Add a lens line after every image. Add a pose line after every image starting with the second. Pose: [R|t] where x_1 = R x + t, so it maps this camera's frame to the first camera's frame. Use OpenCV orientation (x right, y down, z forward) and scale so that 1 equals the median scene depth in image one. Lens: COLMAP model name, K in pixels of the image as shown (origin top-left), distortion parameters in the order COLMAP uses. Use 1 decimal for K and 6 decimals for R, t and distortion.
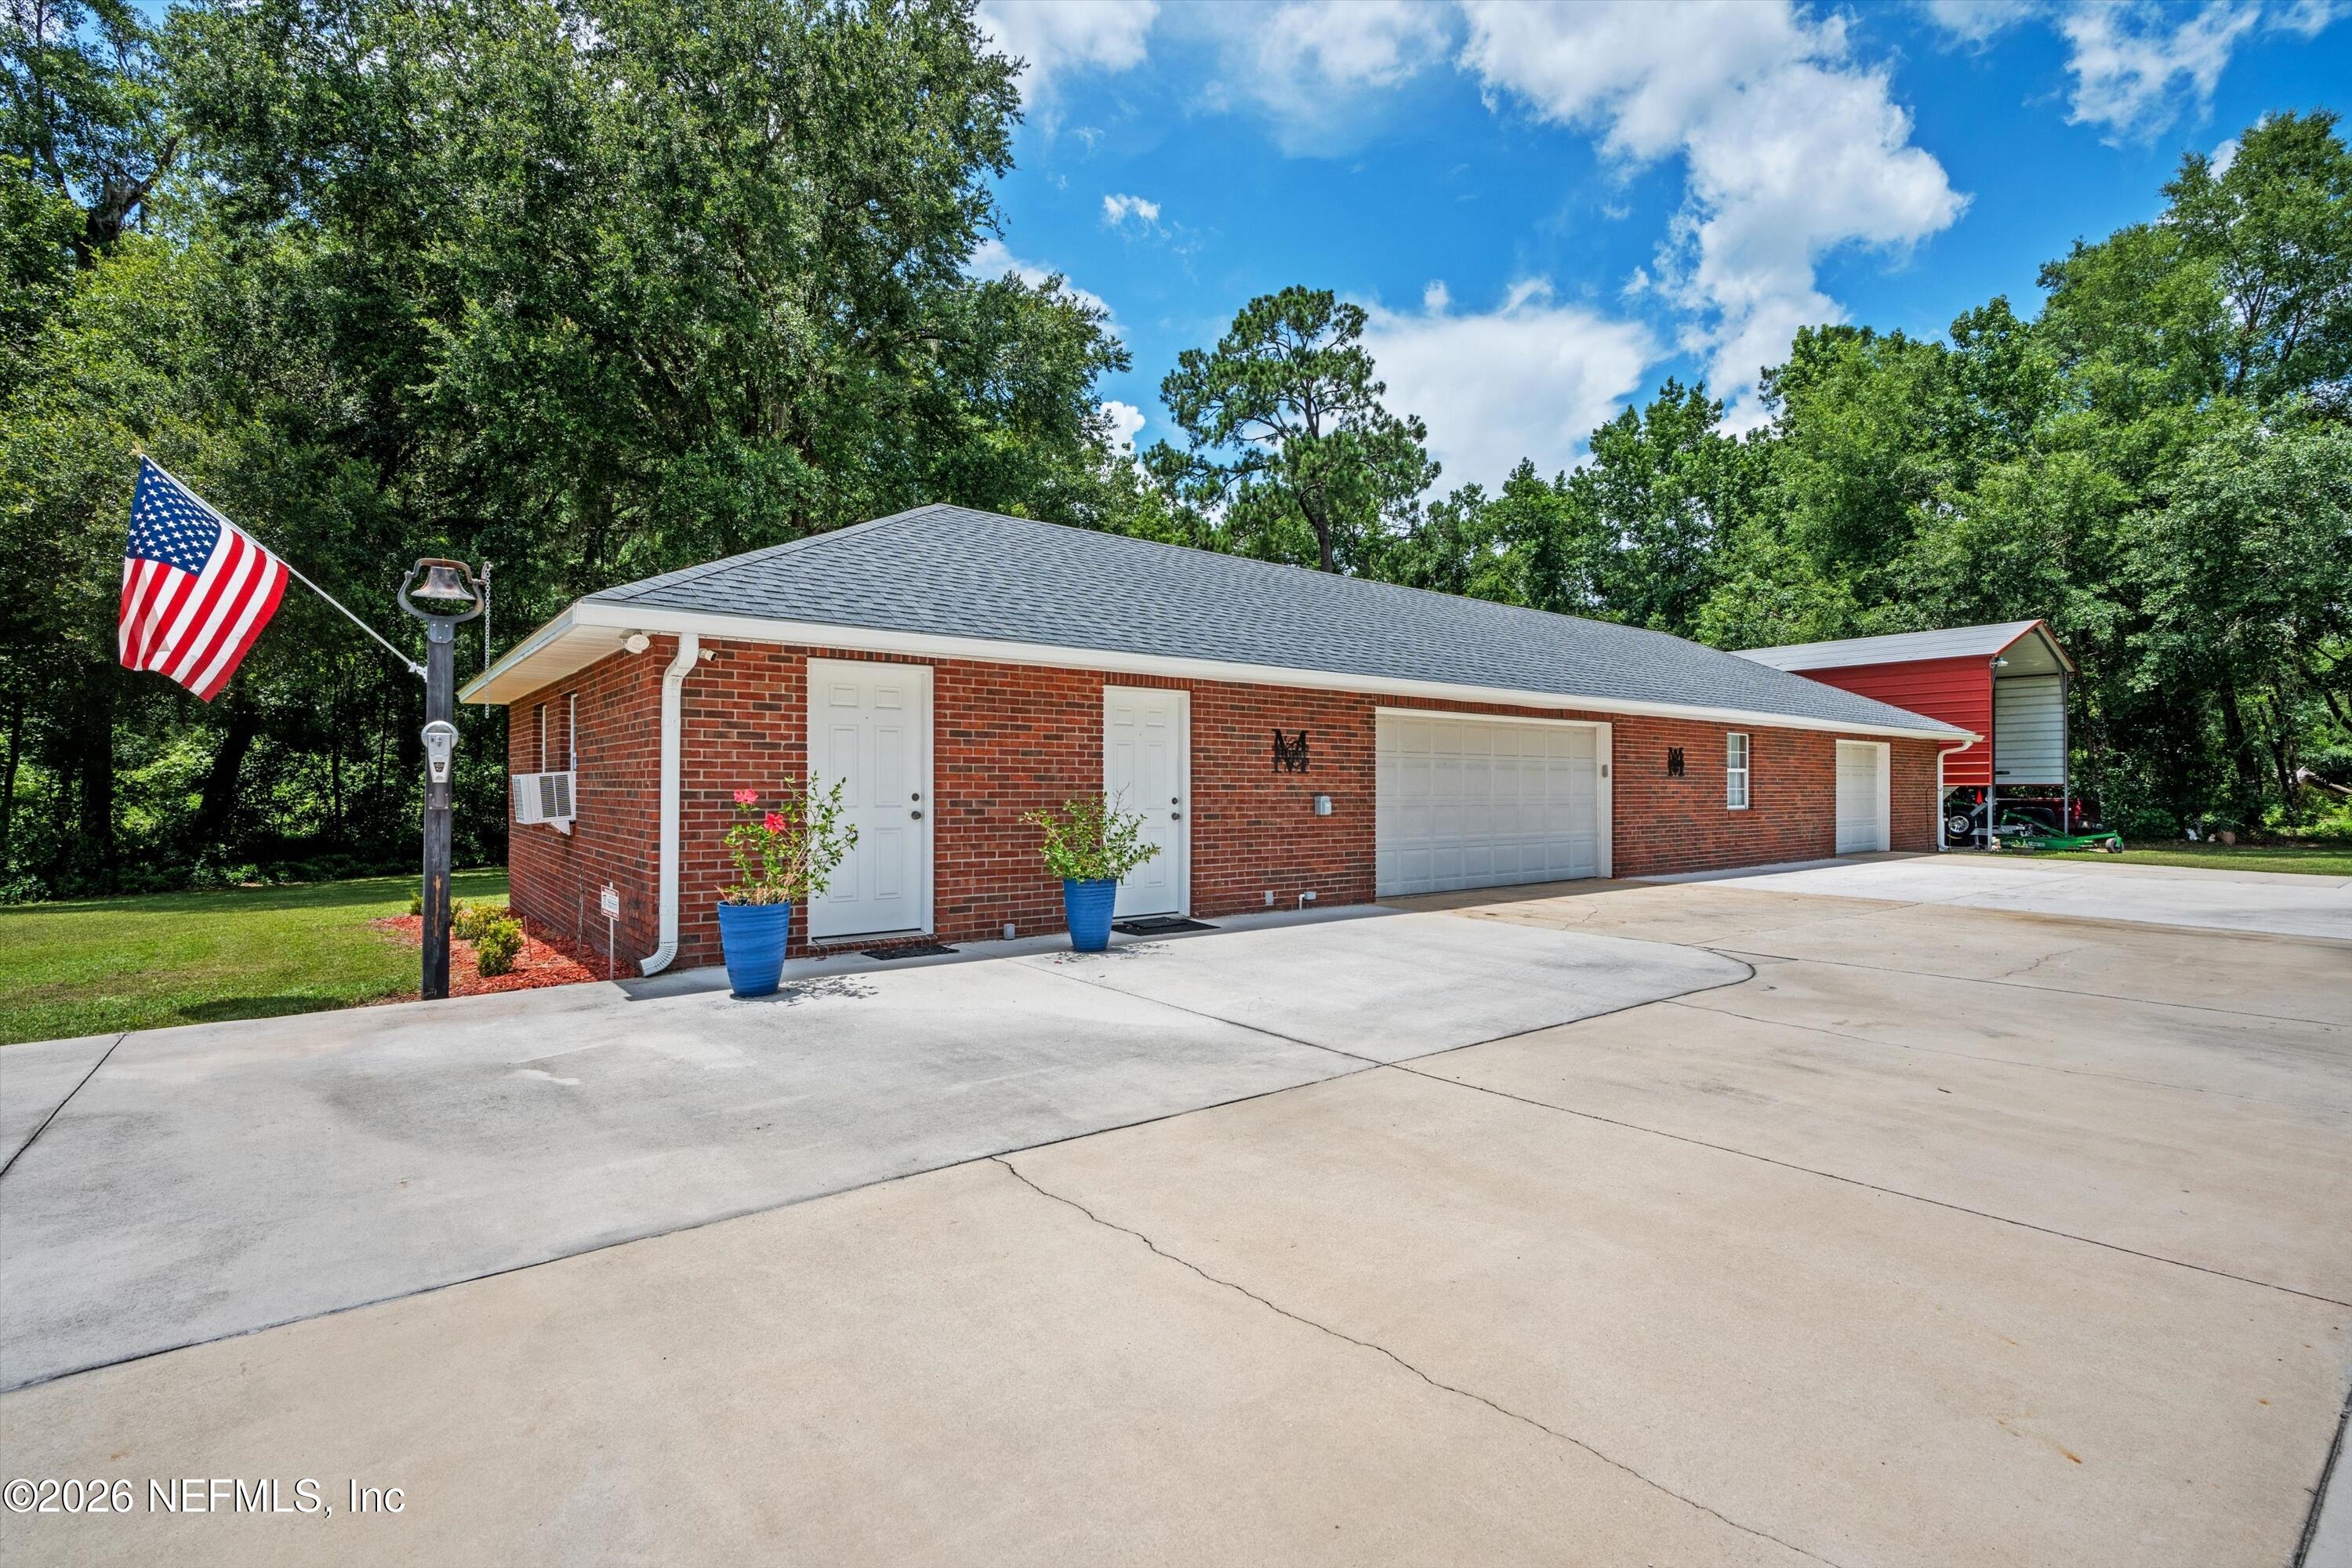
lens RADIAL K [[1072.2, 0, 1167.2], [0, 1072.2, 783.8], [0, 0, 1]] dist [-0.001119, -0.000116]
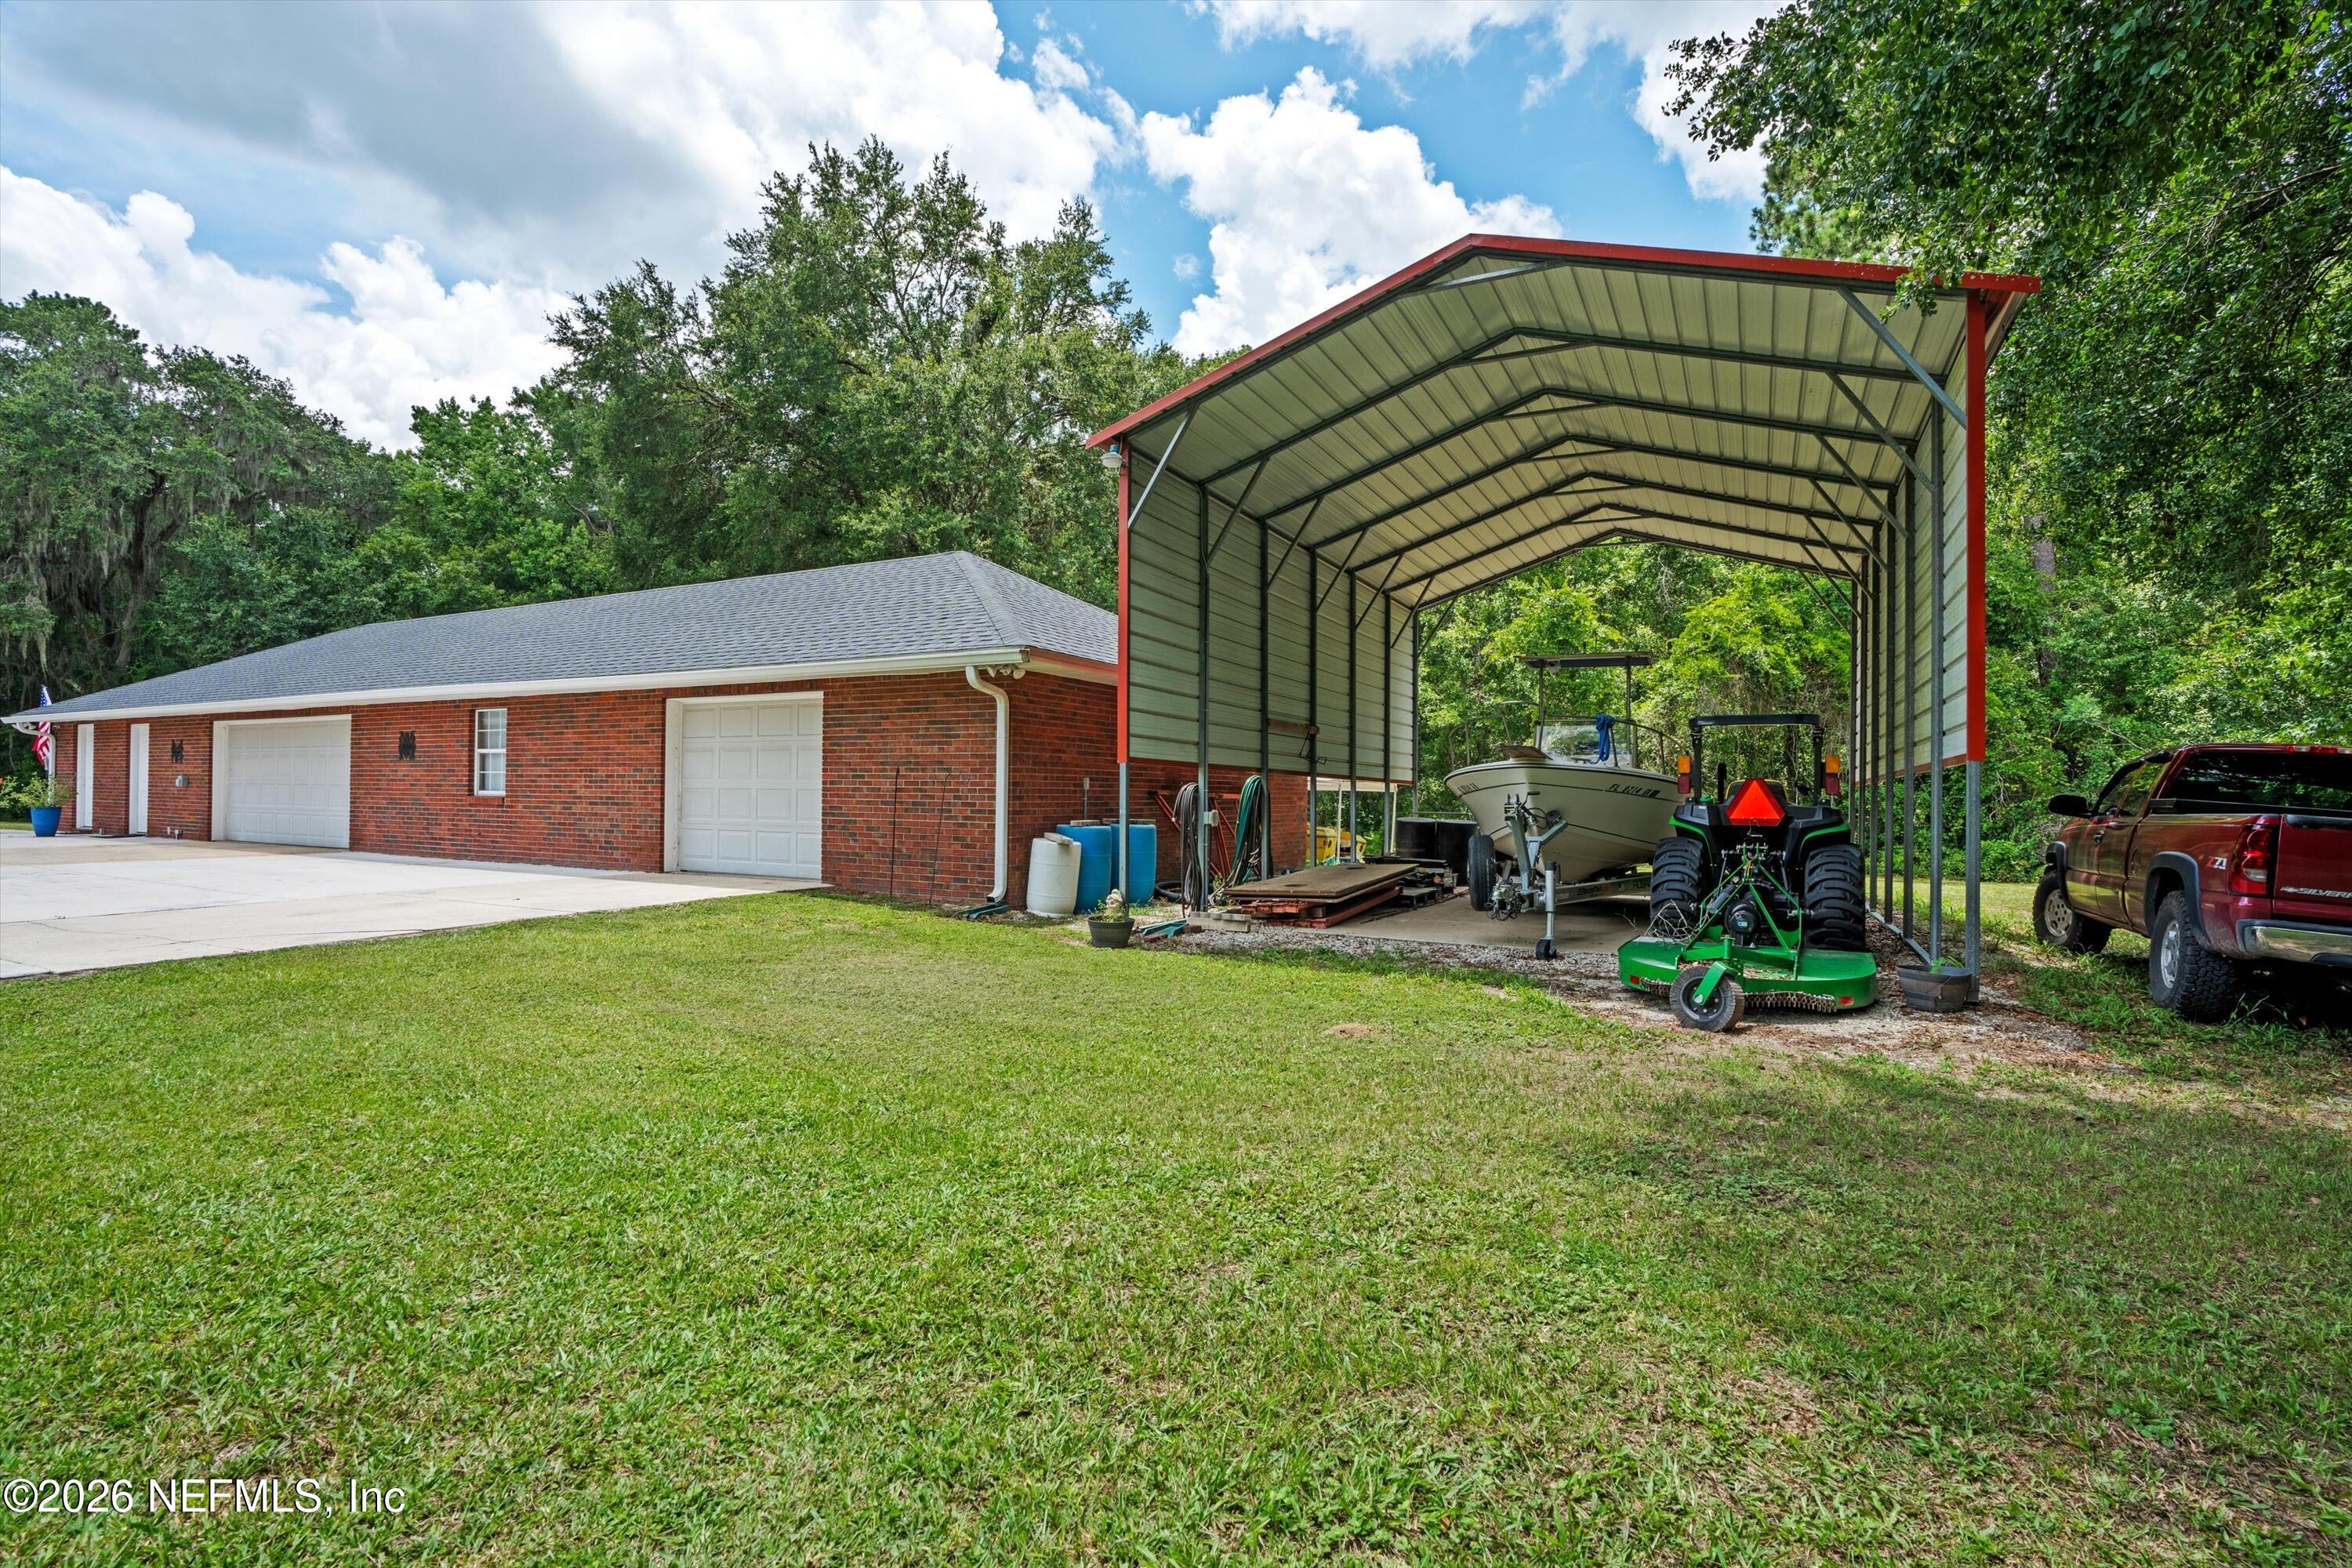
lens RADIAL K [[1077.2, 0, 1176.0], [0, 1077.2, 784.0], [0, 0, 1]] dist [-0.001040, -0.000009]
pose [[0.412540, -0.001423, -0.910939, 1.365006], [-0.001752, 0.999996, -0.002355, 0.014434], [0.910938, 0.002568, 0.412535, 0.992041]]
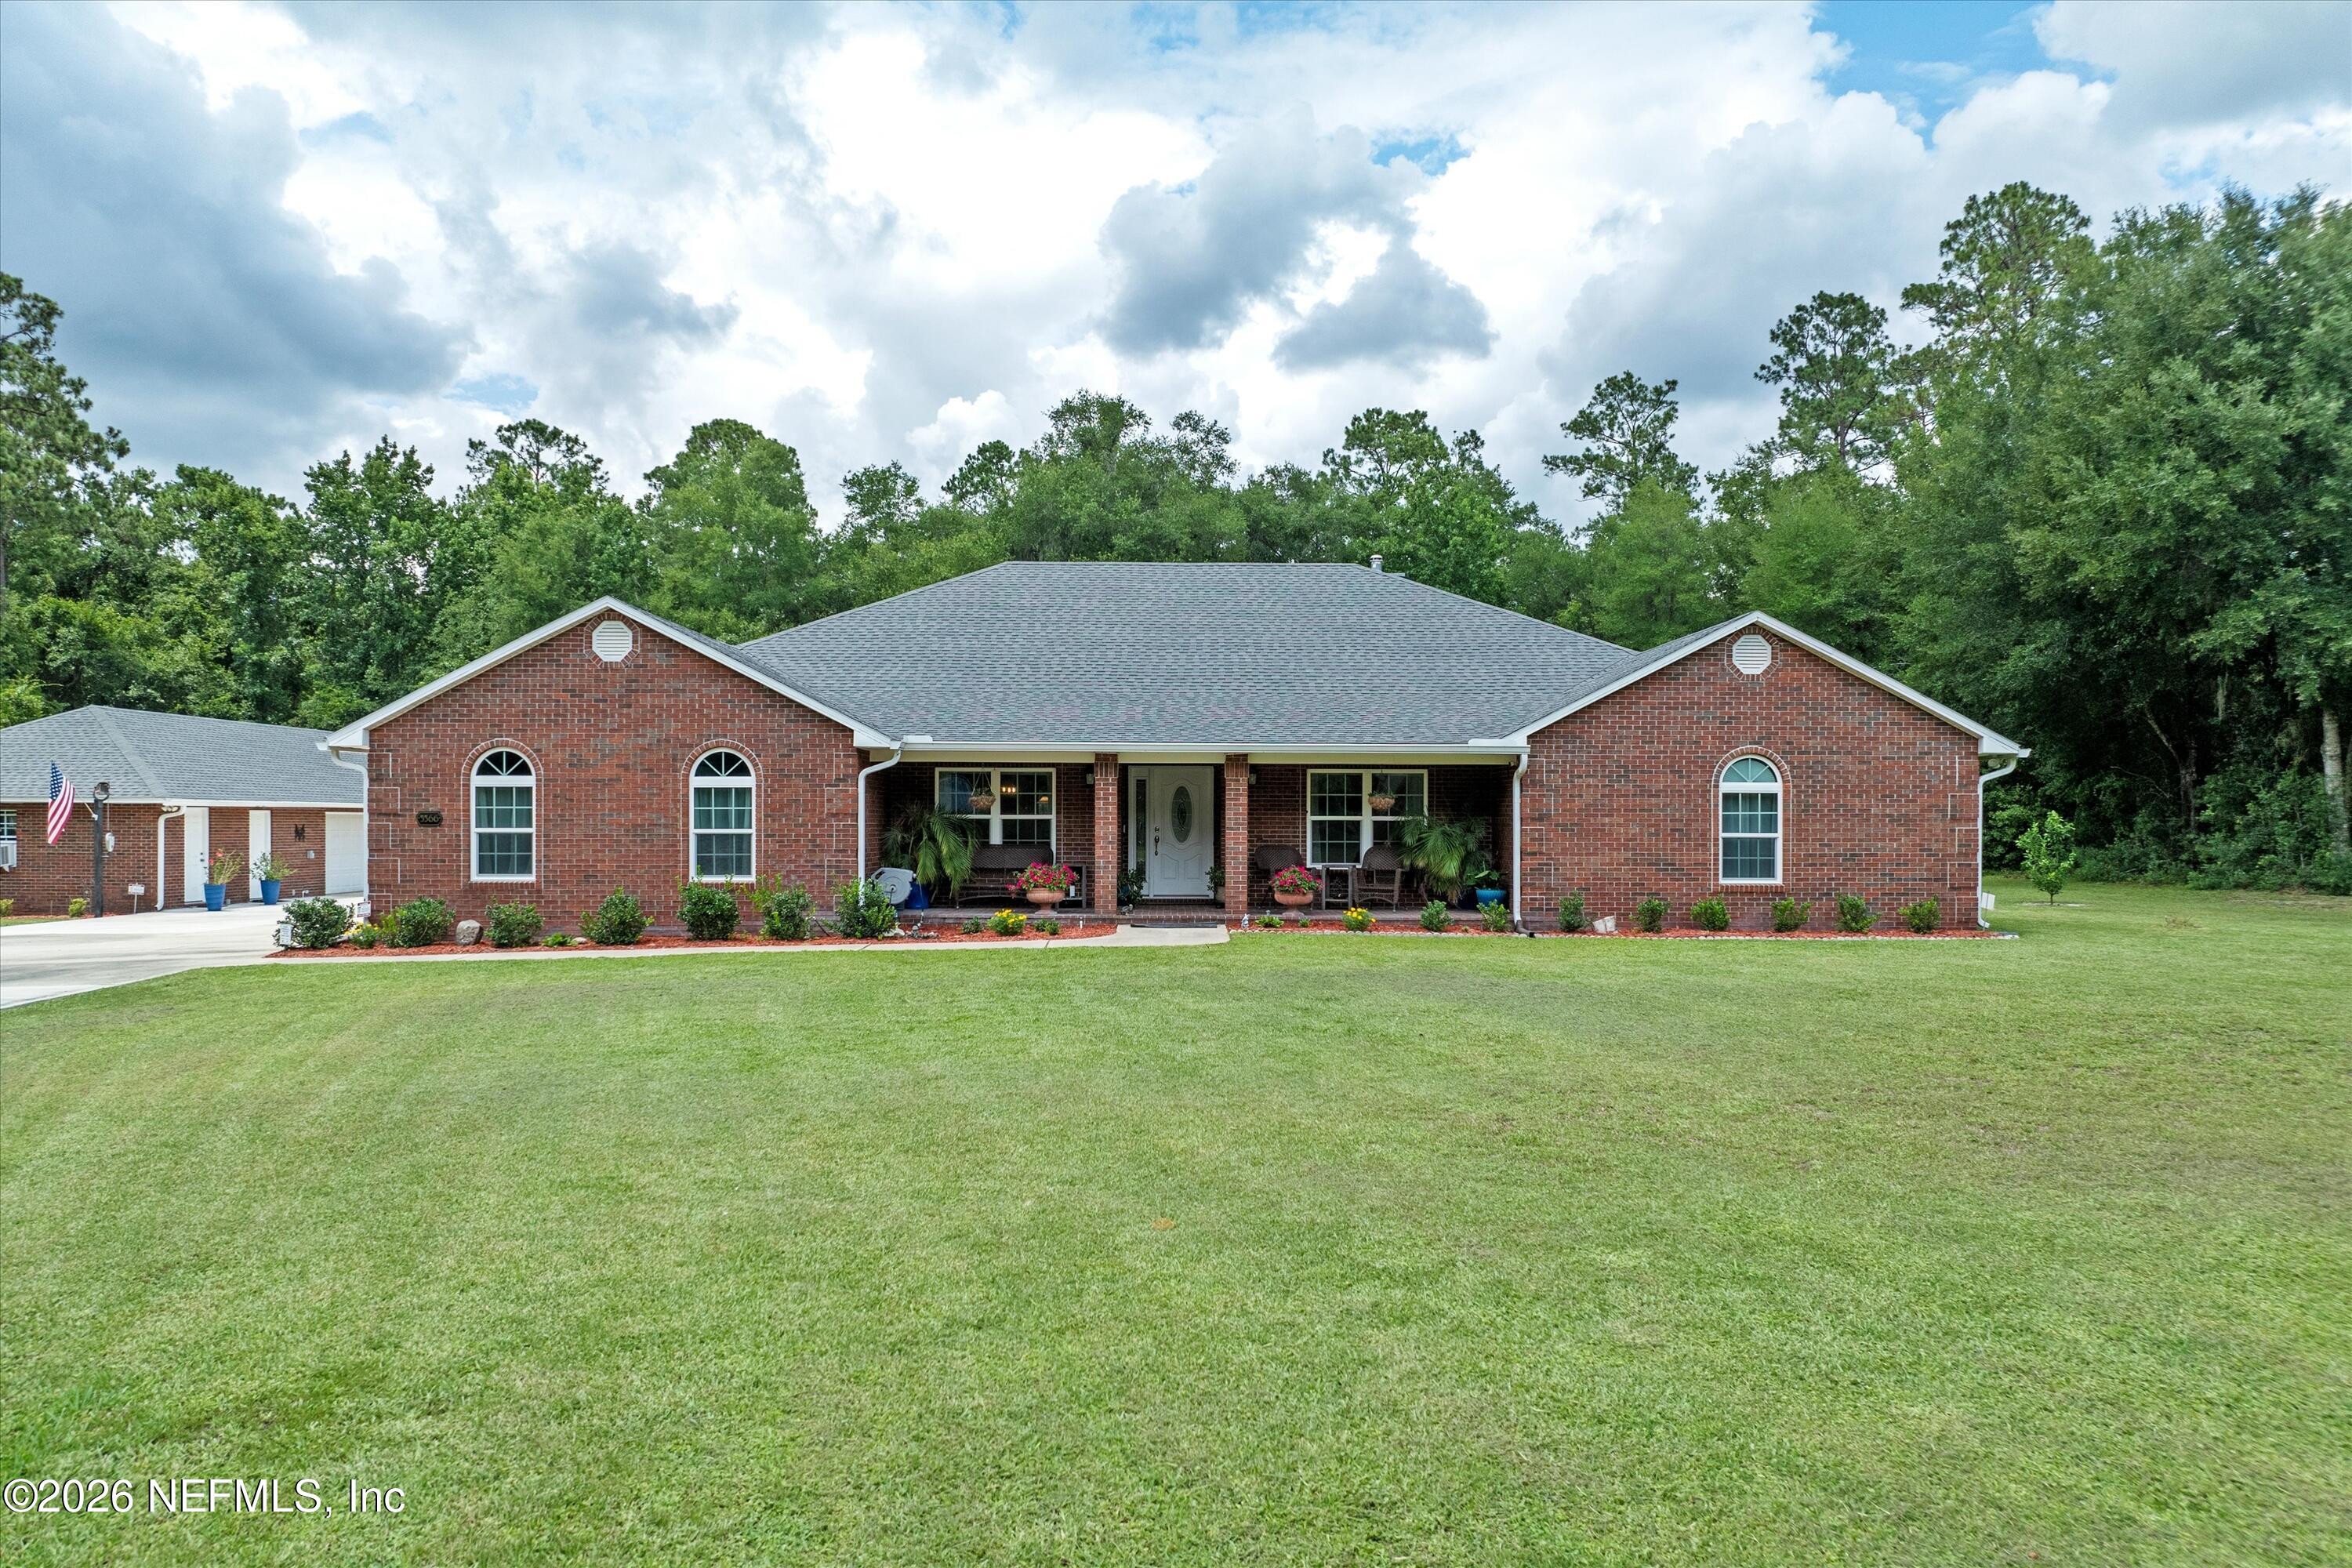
lens RADIAL K [[1649.6, 0, 1172.8], [0, 1649.6, 854.4], [0, 0, 1]] dist [-0.032461, -0.000022]
pose [[0.606773, -0.012742, 0.794773, -0.912729], [-0.007196, 0.999742, 0.021521, -0.041593], [-0.794842, -0.018778, 0.606525, -1.583027]]
